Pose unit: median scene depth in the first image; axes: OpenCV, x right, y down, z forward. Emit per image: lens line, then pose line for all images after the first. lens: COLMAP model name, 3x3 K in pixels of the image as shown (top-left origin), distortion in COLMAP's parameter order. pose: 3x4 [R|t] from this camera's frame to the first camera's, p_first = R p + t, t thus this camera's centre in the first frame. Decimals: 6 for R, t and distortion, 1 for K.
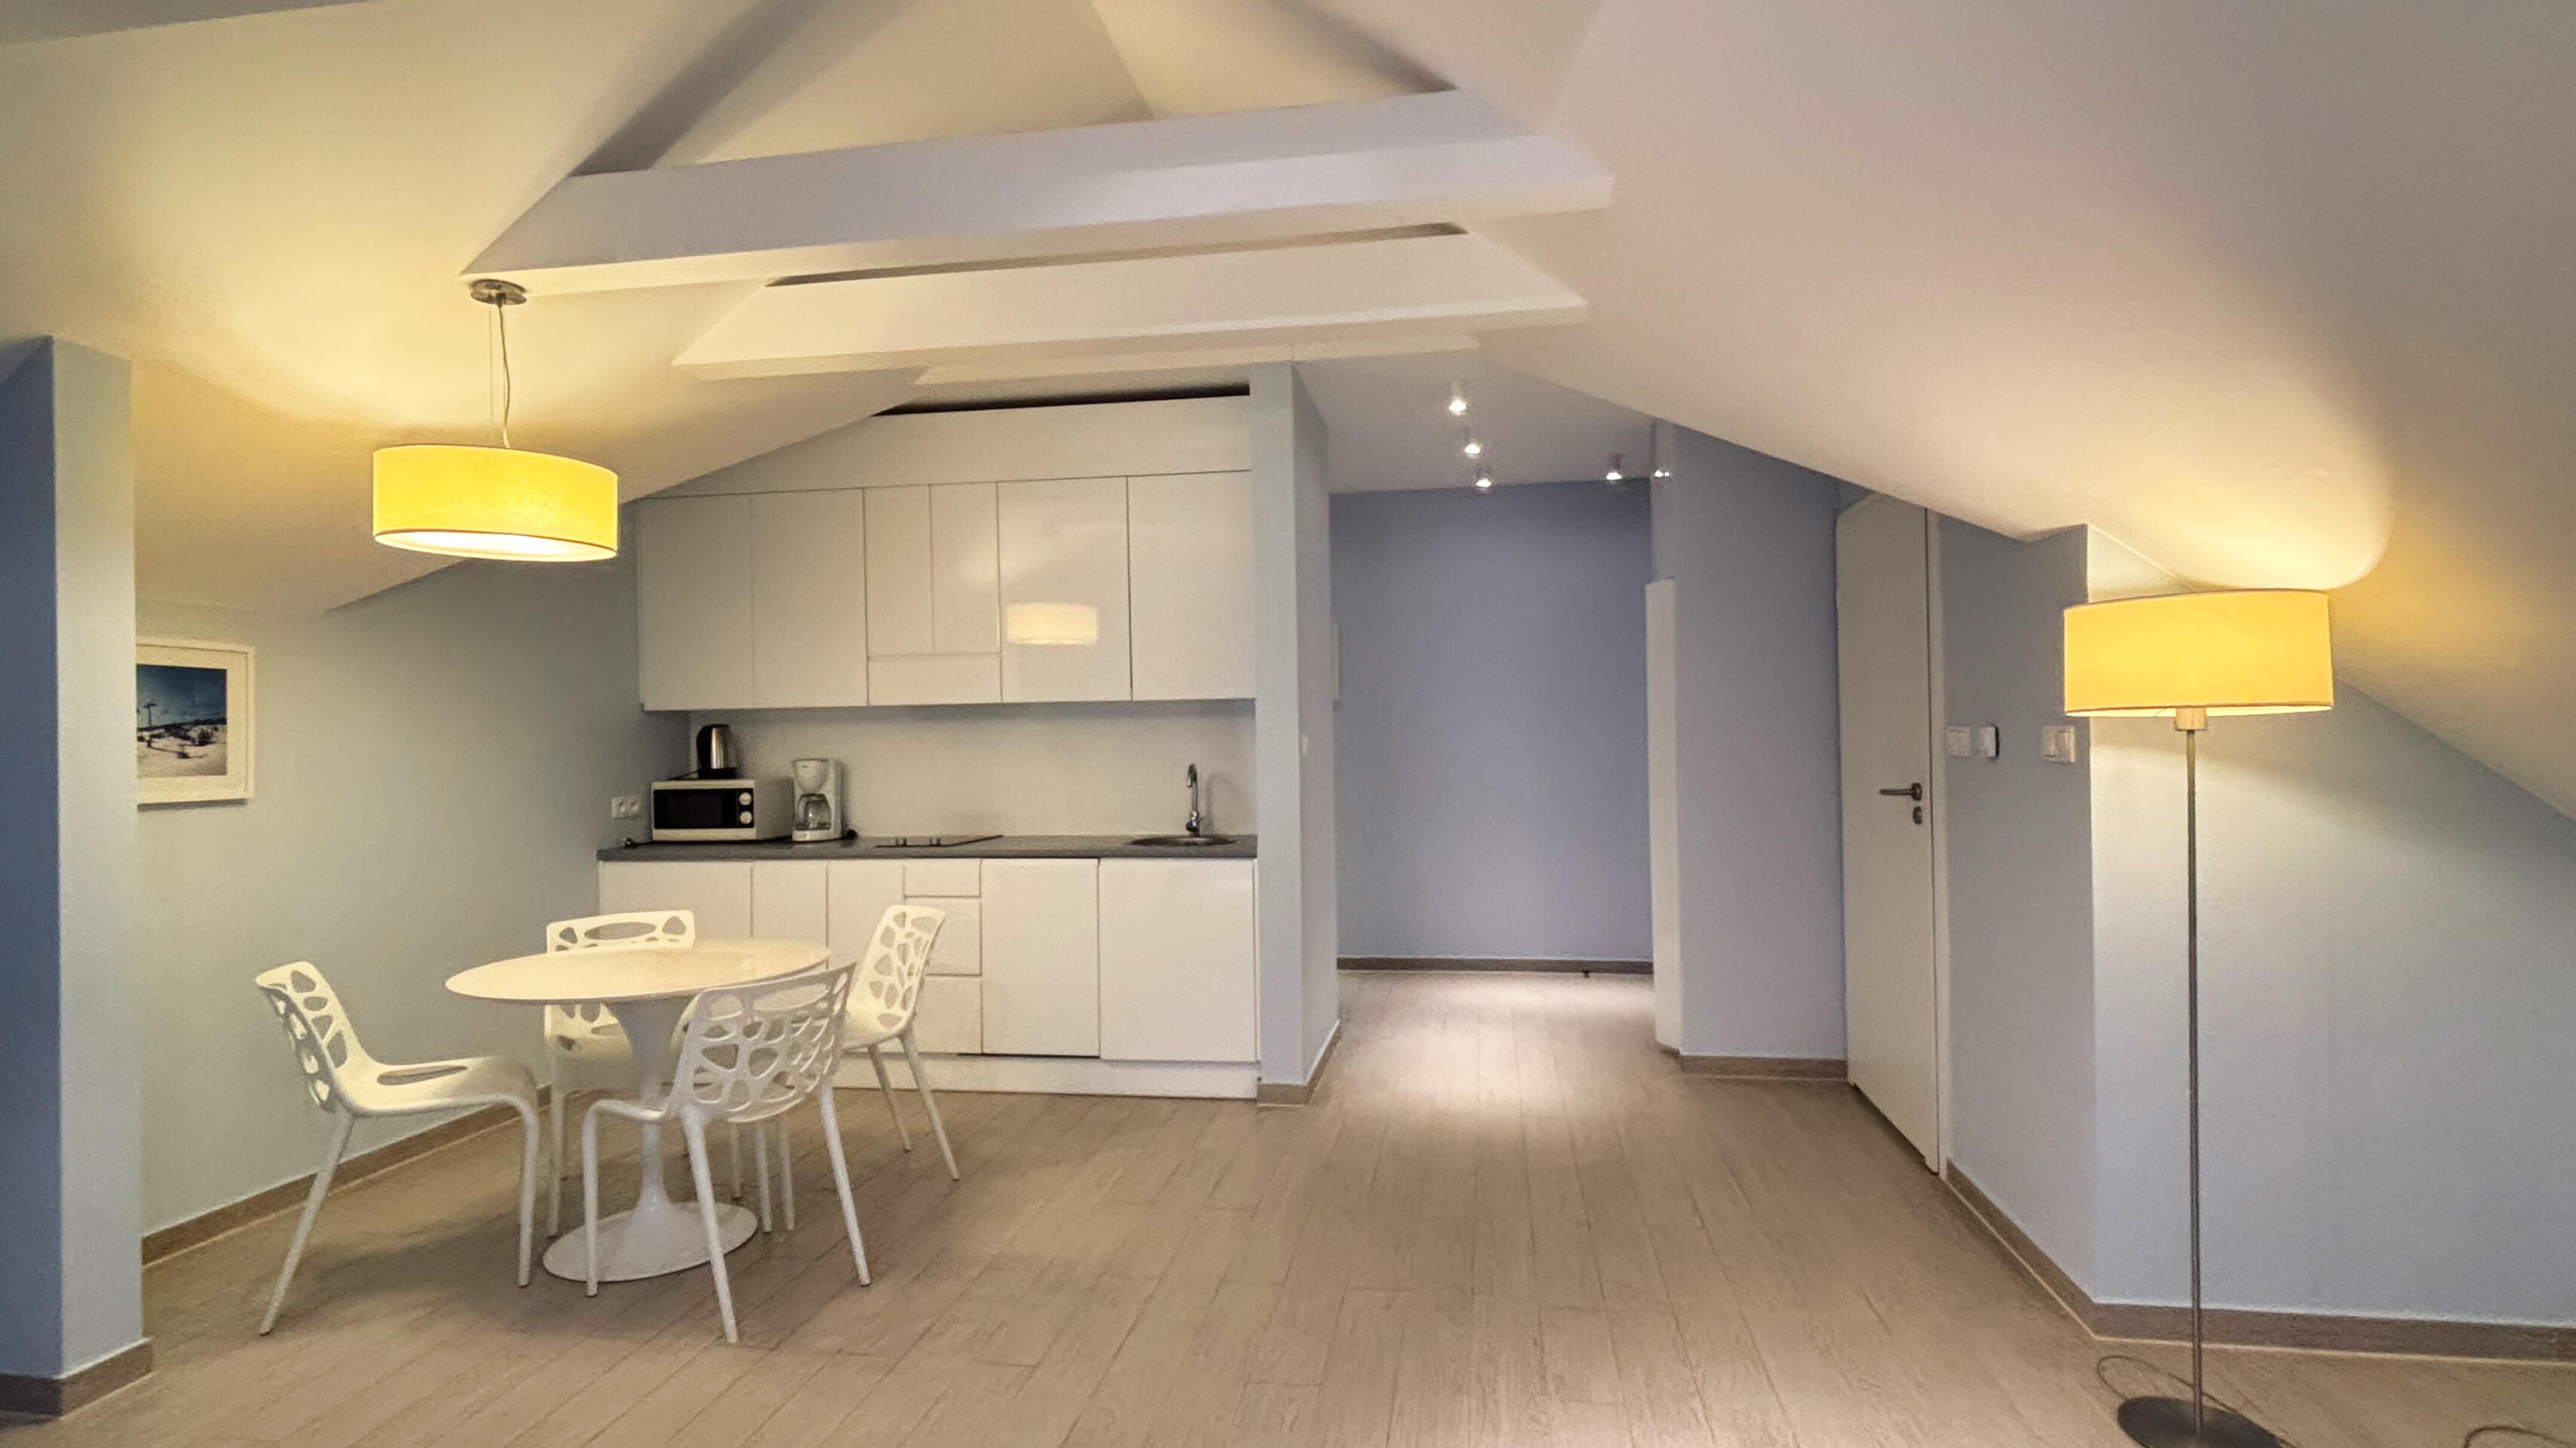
lens RADIAL K [[1242.8, 0, 1288.0], [0, 1242.8, 724.0], [0, 0, 1]] dist [-0.000995, -0.000111]
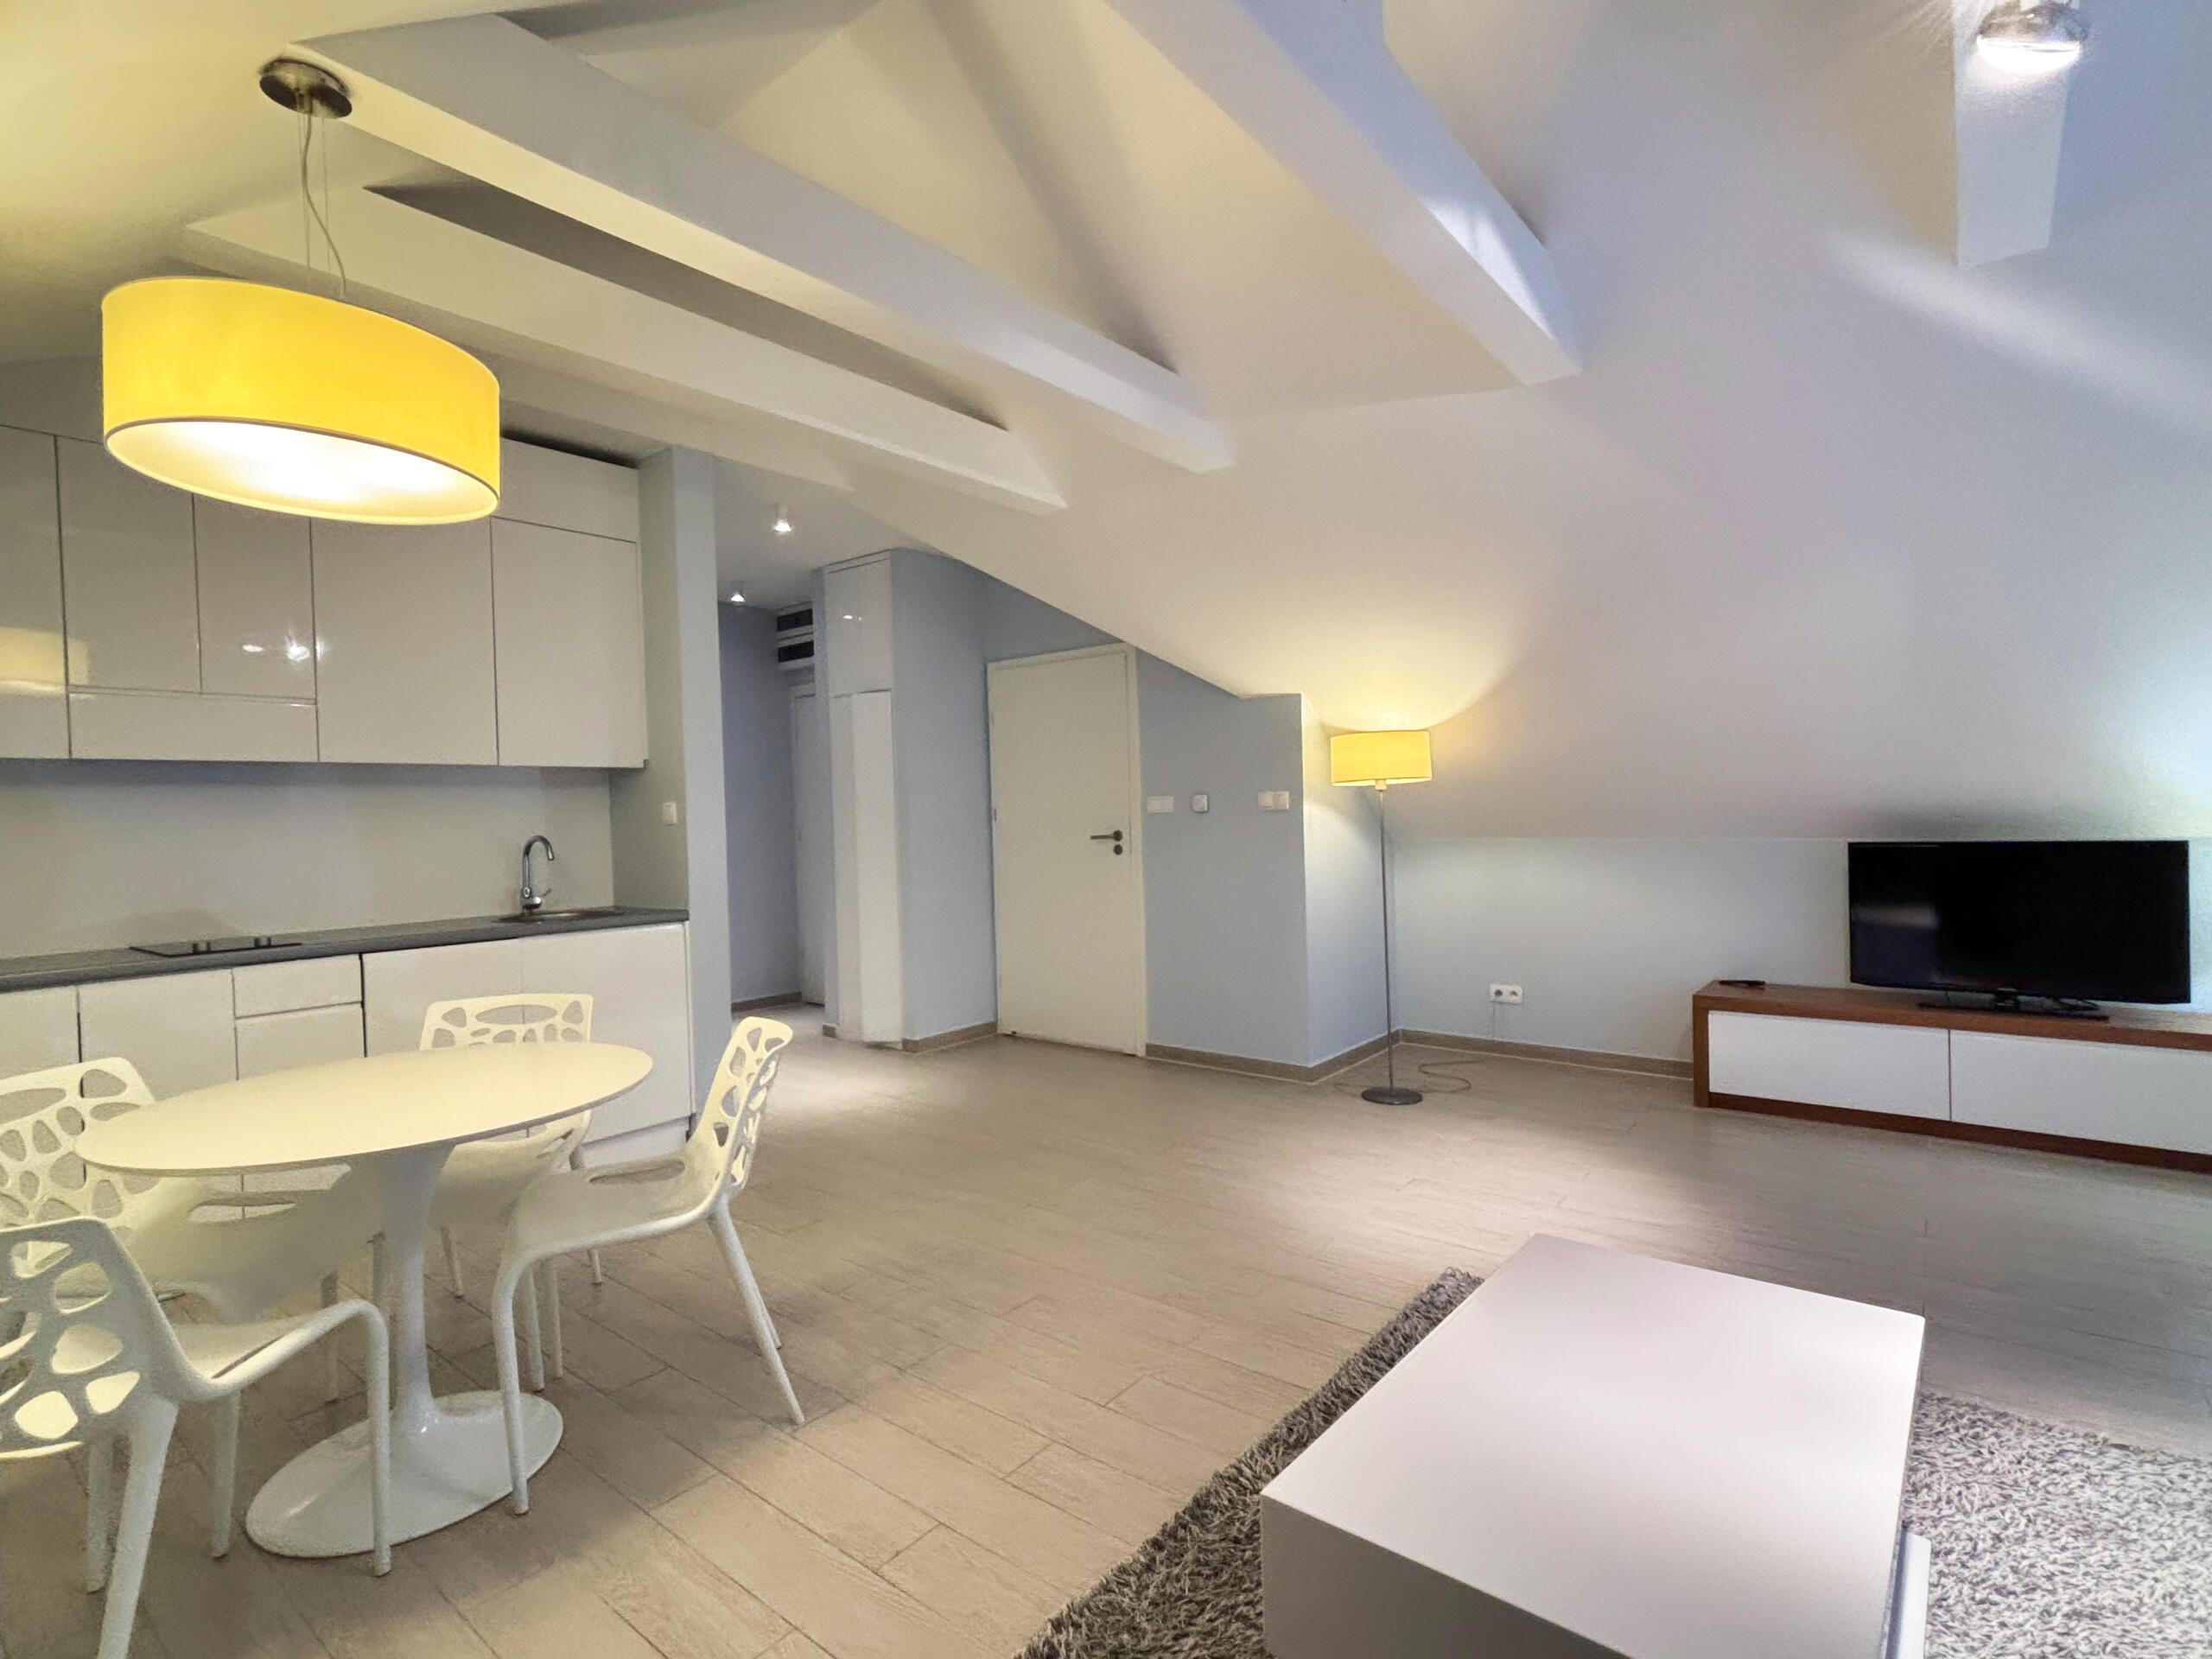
lens RADIAL K [[1067.6, 0, 1106.0], [0, 1067.6, 829.5], [0, 0, 1]] dist [0.037425, -0.042318]
pose [[0.483401, -0.010244, 0.875339, -0.727536], [0.011829, 0.999917, 0.005170, 0.035411], [-0.875319, 0.007855, 0.483482, 0.284345]]
